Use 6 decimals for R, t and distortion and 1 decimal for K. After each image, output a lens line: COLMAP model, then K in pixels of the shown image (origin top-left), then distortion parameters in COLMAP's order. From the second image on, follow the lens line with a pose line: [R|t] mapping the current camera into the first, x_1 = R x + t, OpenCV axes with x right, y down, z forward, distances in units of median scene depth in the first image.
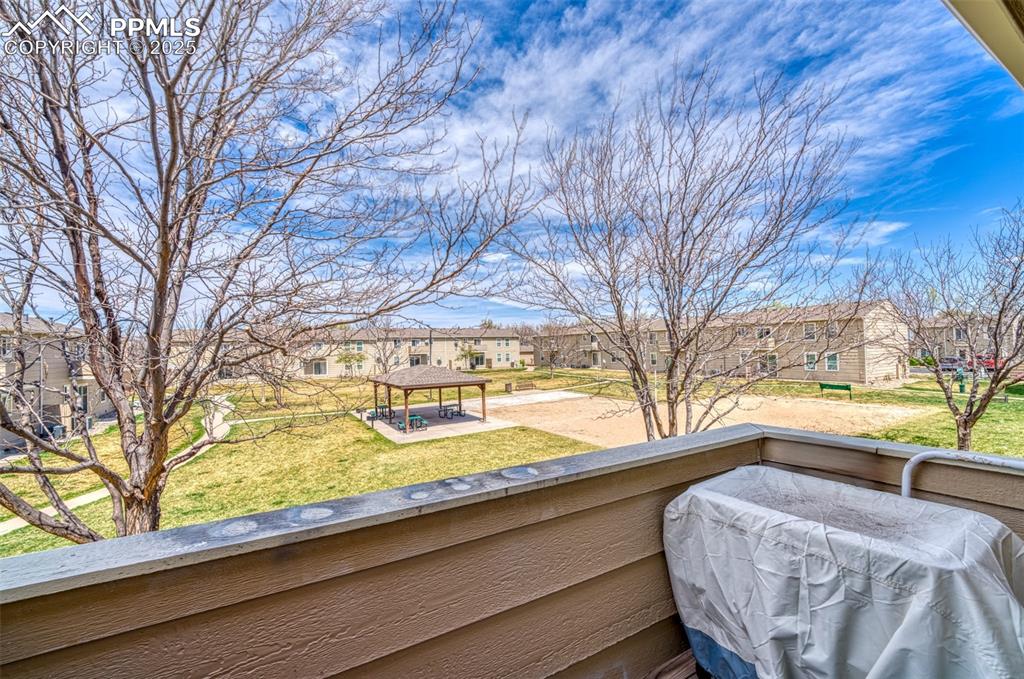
lens RADIAL K [[423.7, 0, 505.4], [0, 423.7, 344.8], [0, 0, 1]] dist [0.000754, -0.000369]
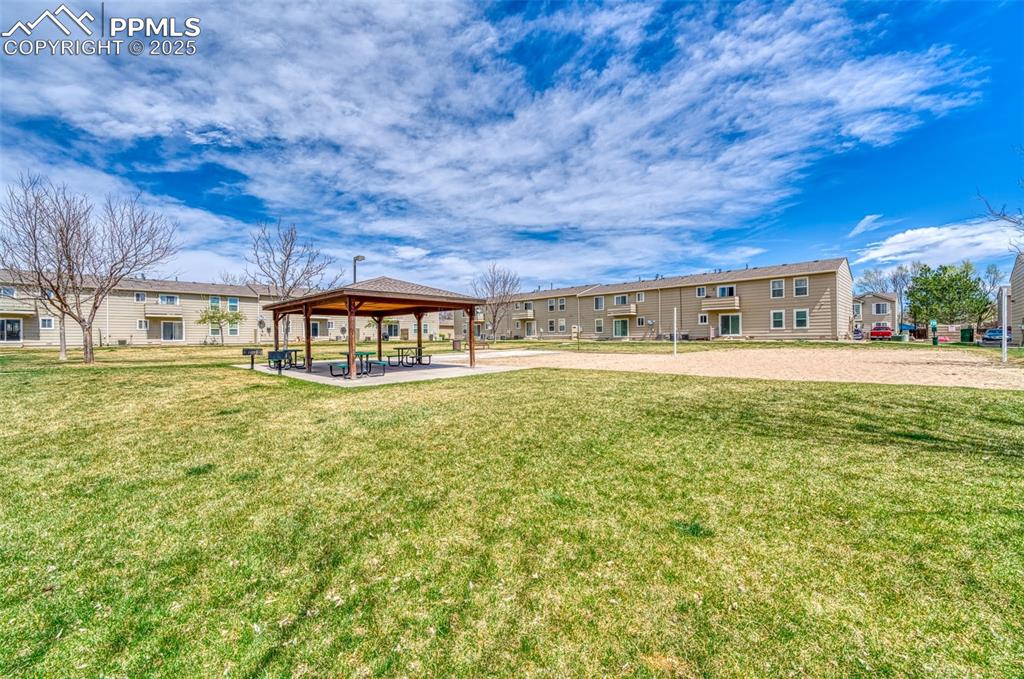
lens RADIAL K [[423.7, 0, 505.4], [0, 423.7, 344.8], [0, 0, 1]] dist [0.000754, -0.000369]
pose [[0.968541, 0.011500, 0.248590, -0.064313], [-0.016607, 0.999692, 0.018454, 0.055255], [-0.248301, -0.022002, 0.968433, 0.152949]]
